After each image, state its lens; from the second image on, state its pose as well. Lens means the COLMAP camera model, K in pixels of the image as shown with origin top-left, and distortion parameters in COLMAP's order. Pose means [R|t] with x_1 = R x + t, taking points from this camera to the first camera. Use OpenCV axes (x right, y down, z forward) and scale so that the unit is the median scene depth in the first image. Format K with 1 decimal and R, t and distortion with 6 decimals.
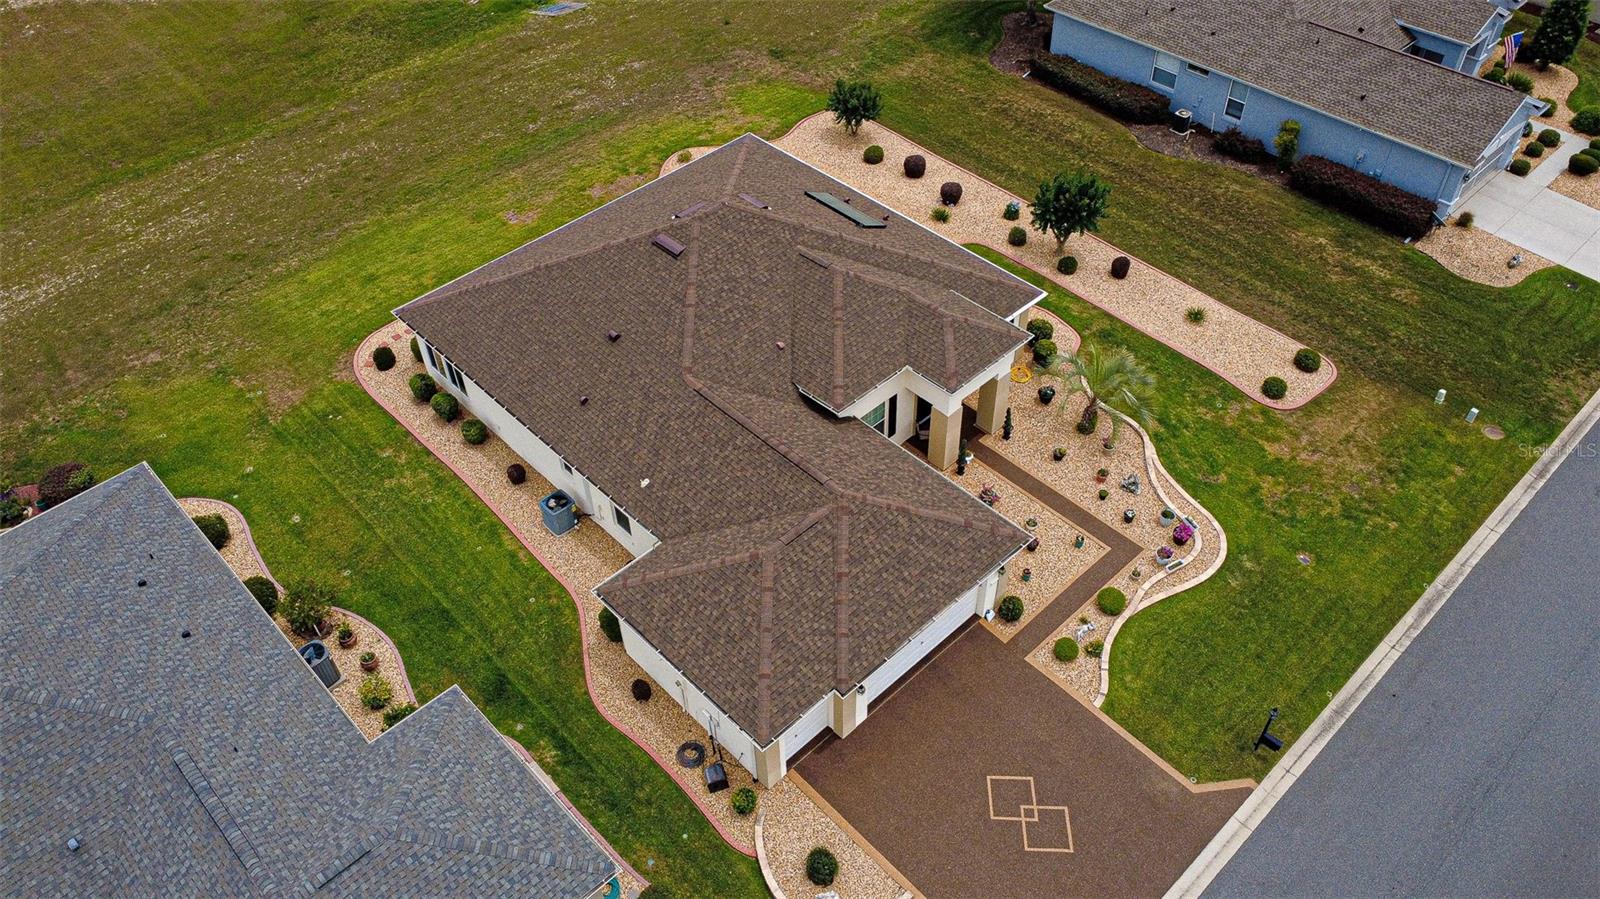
lens RADIAL K [[1219.8, 0, 802.4], [0, 1219.8, 433.5], [0, 0, 1]] dist [0.009487, -0.007575]
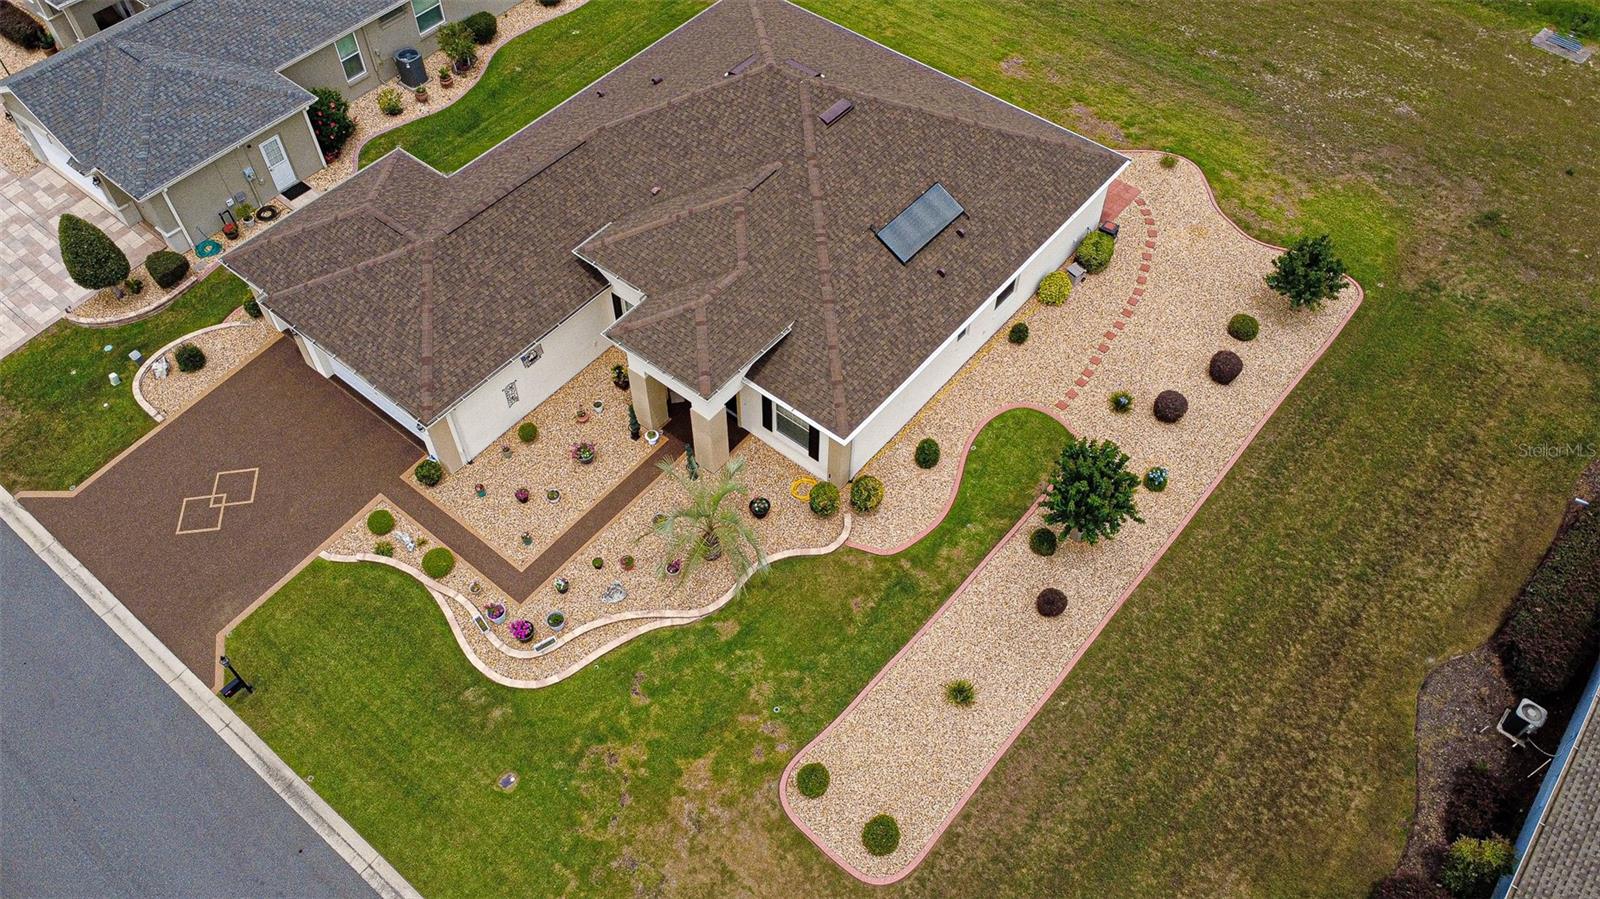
lens RADIAL K [[1219.8, 0, 801.0], [0, 1219.8, 437.4], [0, 0, 1]] dist [0.009487, -0.007575]
pose [[0.127027, 0.789332, -0.600682, 0.679202], [-0.694335, 0.503233, 0.514447, -0.511719], [0.708353, 0.351726, 0.611985, 0.521087]]
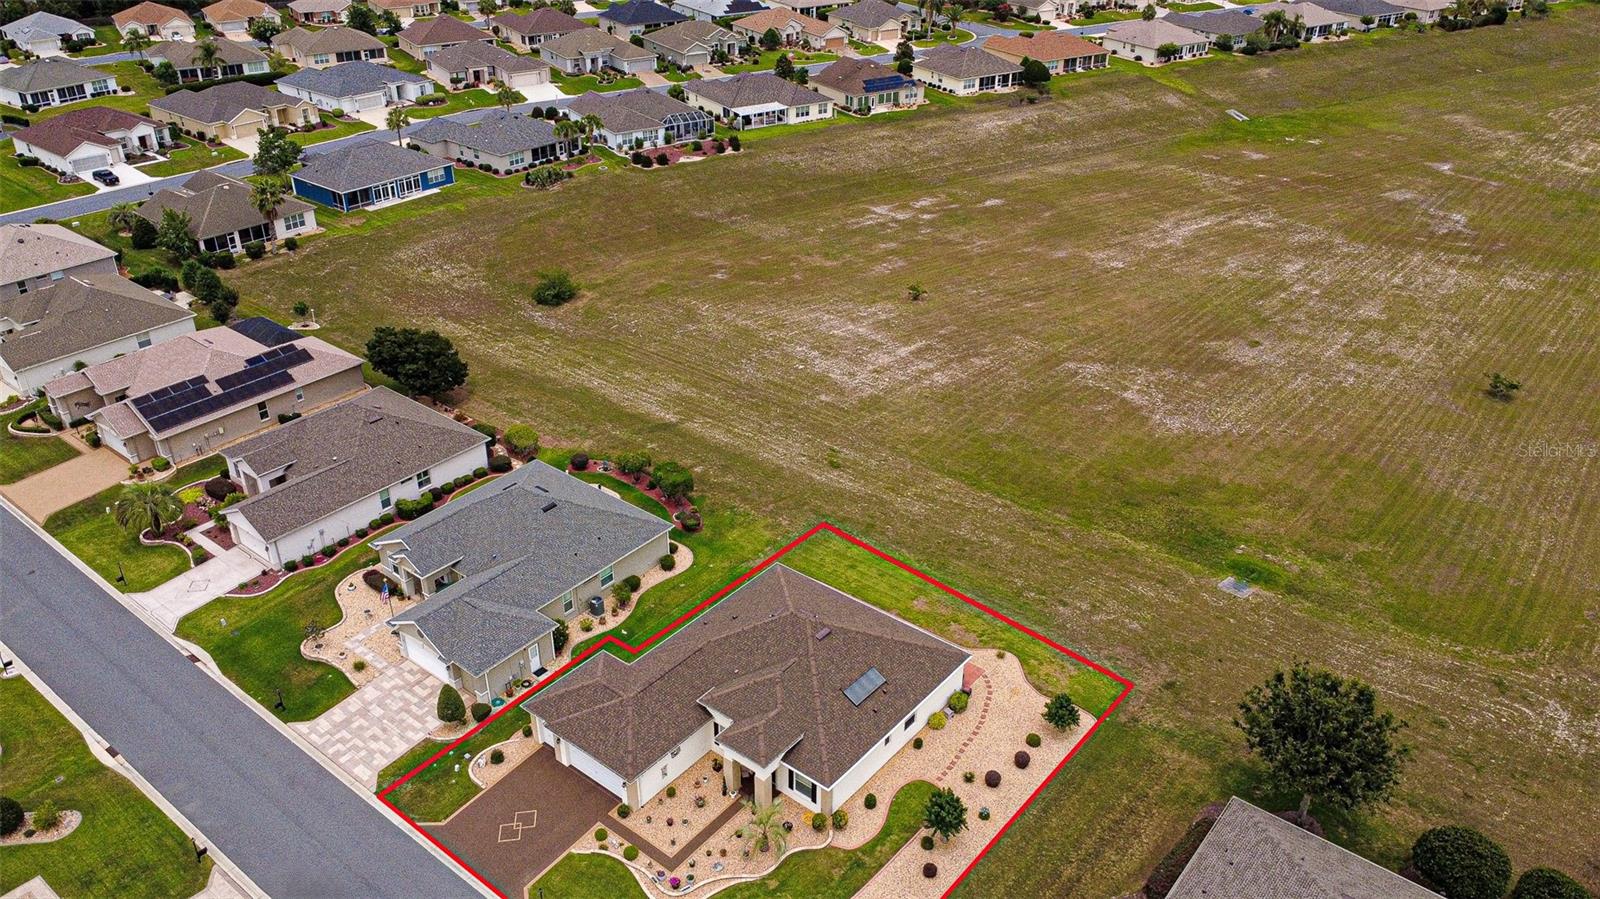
lens RADIAL K [[1219.8, 0, 797.1], [0, 1219.8, 432.4], [0, 0, 1]] dist [0.009487, -0.007575]
pose [[0.128015, 0.498942, -0.857128, 1.402313], [-0.691997, 0.664036, 0.283189, -0.896164], [0.710460, 0.556877, 0.430273, -0.002403]]
